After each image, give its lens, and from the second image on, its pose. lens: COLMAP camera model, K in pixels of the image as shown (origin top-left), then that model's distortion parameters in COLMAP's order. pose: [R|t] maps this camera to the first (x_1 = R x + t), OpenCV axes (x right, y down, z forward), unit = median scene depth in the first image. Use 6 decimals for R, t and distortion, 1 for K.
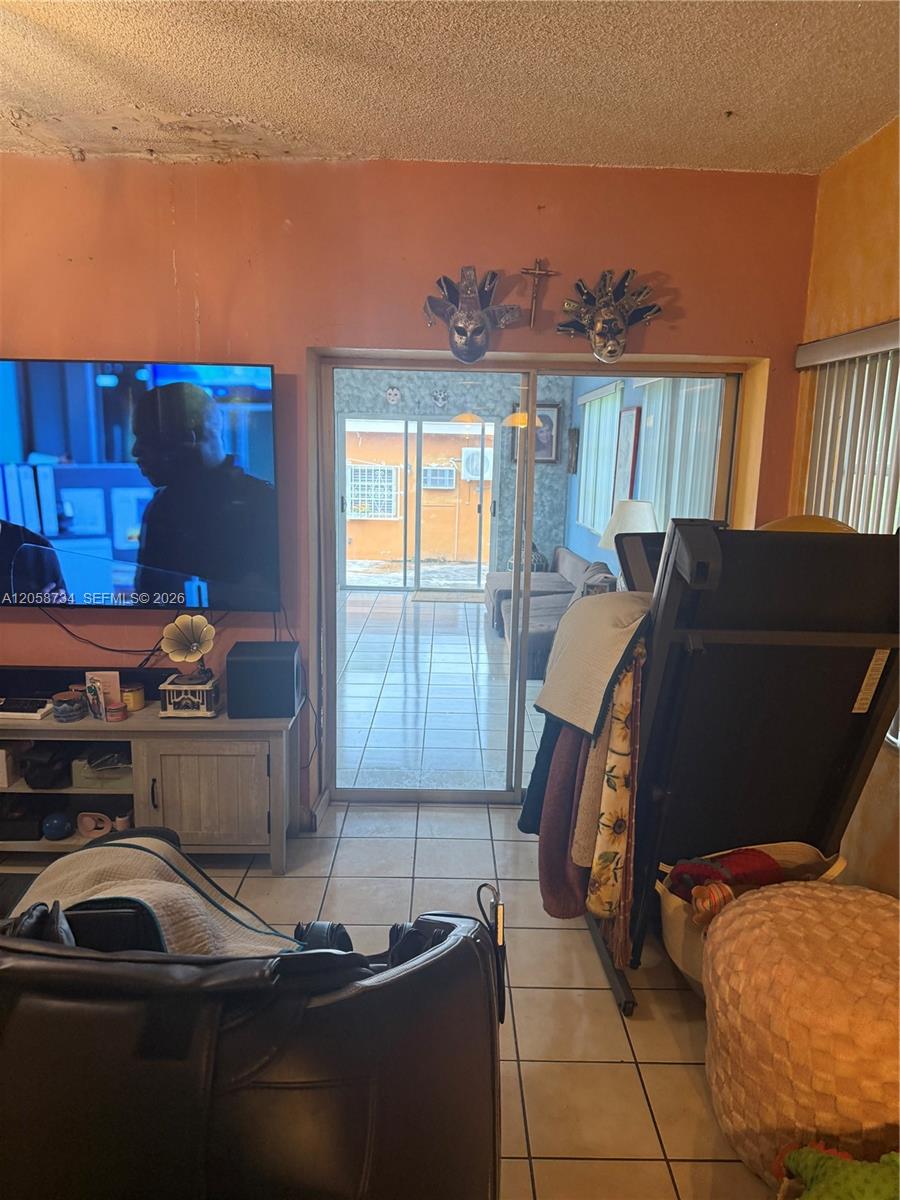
lens RADIAL K [[852.2, 0, 450.0], [0, 852.2, 600.0], [0, 0, 1]] dist [0.004517, 0.001065]
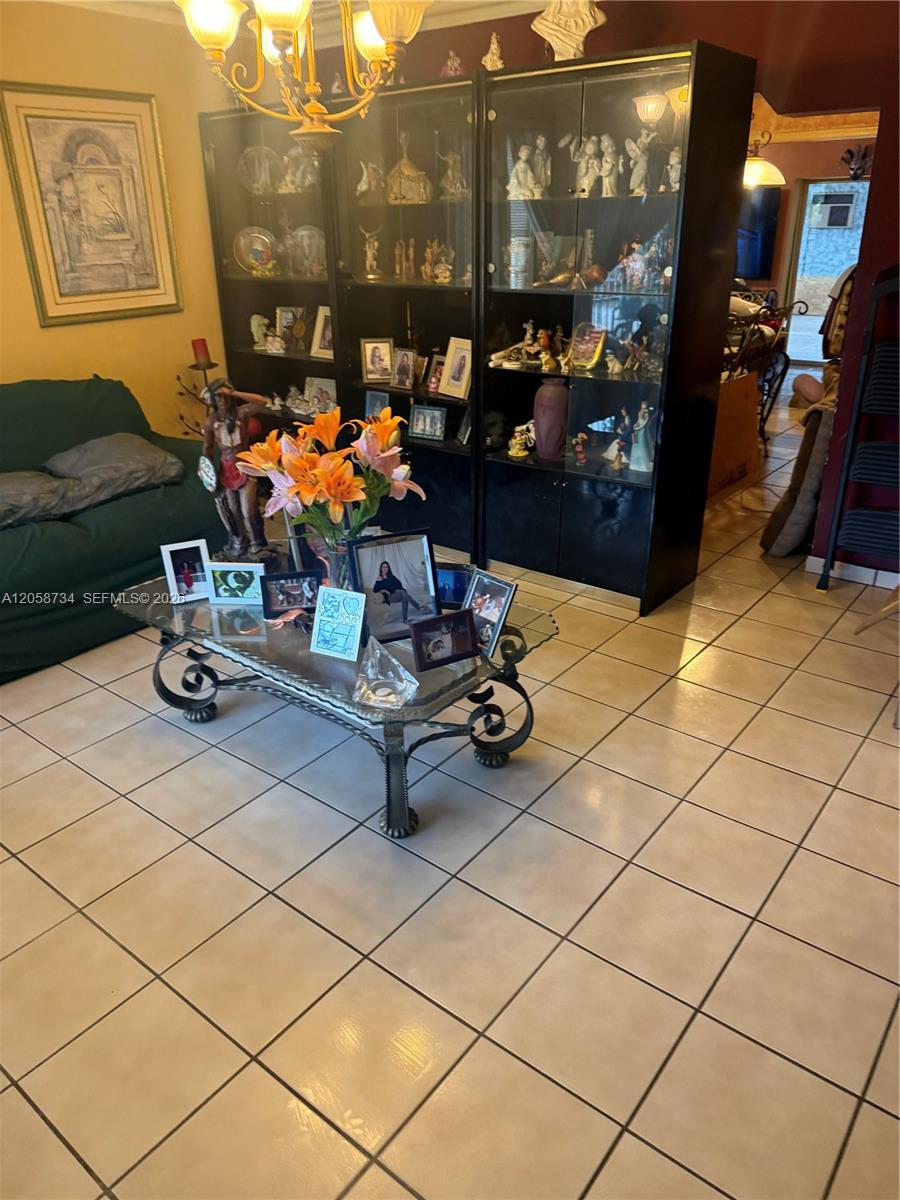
lens RADIAL K [[852.2, 0, 450.0], [0, 852.2, 600.0], [0, 0, 1]] dist [0.004517, 0.001065]
pose [[0.777184, 0.231351, -0.585203, 0.885769], [-0.085826, 0.960245, 0.265637, 0.382002], [0.623394, -0.156223, 0.766143, -2.036213]]
